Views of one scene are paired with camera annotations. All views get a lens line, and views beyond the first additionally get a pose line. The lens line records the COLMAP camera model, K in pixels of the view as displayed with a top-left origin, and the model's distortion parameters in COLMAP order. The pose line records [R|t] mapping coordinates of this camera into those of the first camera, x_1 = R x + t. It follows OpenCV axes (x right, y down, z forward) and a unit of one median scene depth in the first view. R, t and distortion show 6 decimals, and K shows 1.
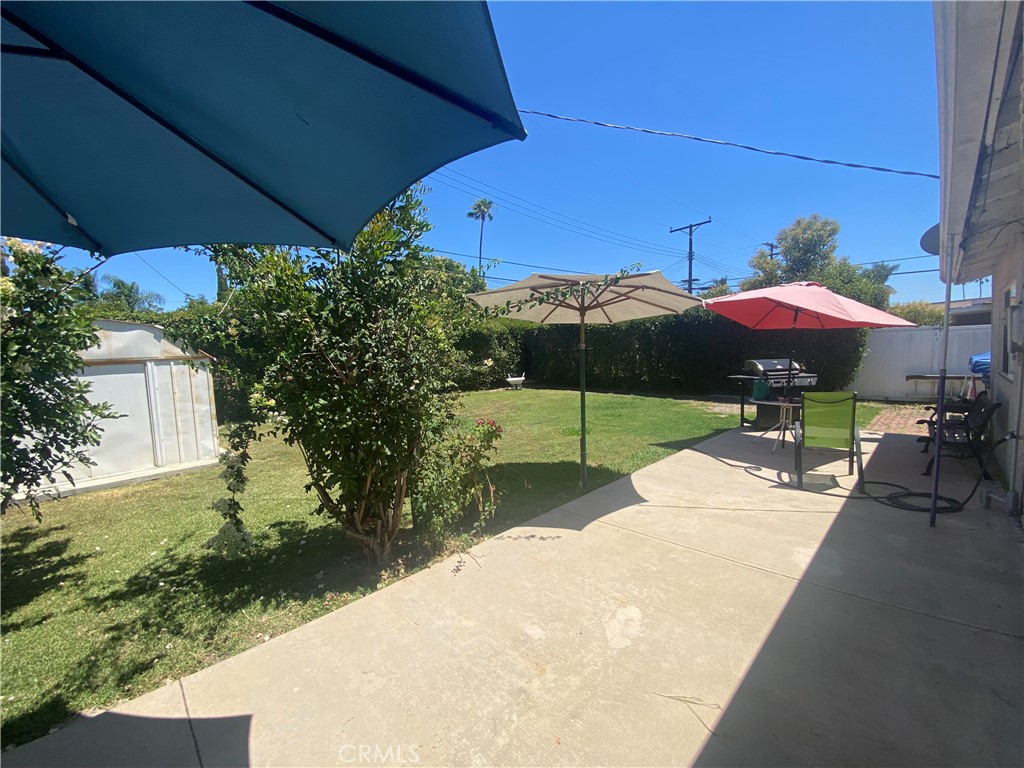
lens RADIAL K [[422.4, 0, 505.8], [0, 422.4, 387.2], [0, 0, 1]] dist [-0.004175, -0.000658]
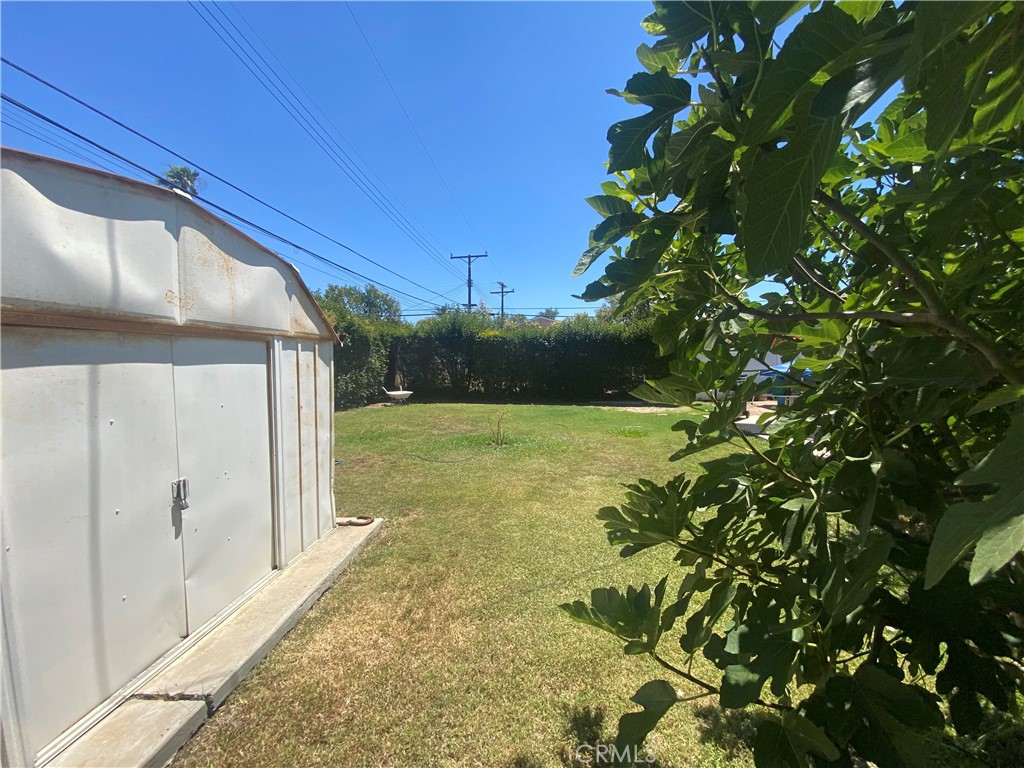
lens RADIAL K [[422.4, 0, 504.8], [0, 422.4, 381.4], [0, 0, 1]] dist [-0.004175, -0.000658]
pose [[0.753390, 0.004019, 0.657562, -0.447069], [0.035182, 0.998303, -0.046410, 0.006589], [-0.656632, 0.058099, 0.751970, 0.231357]]
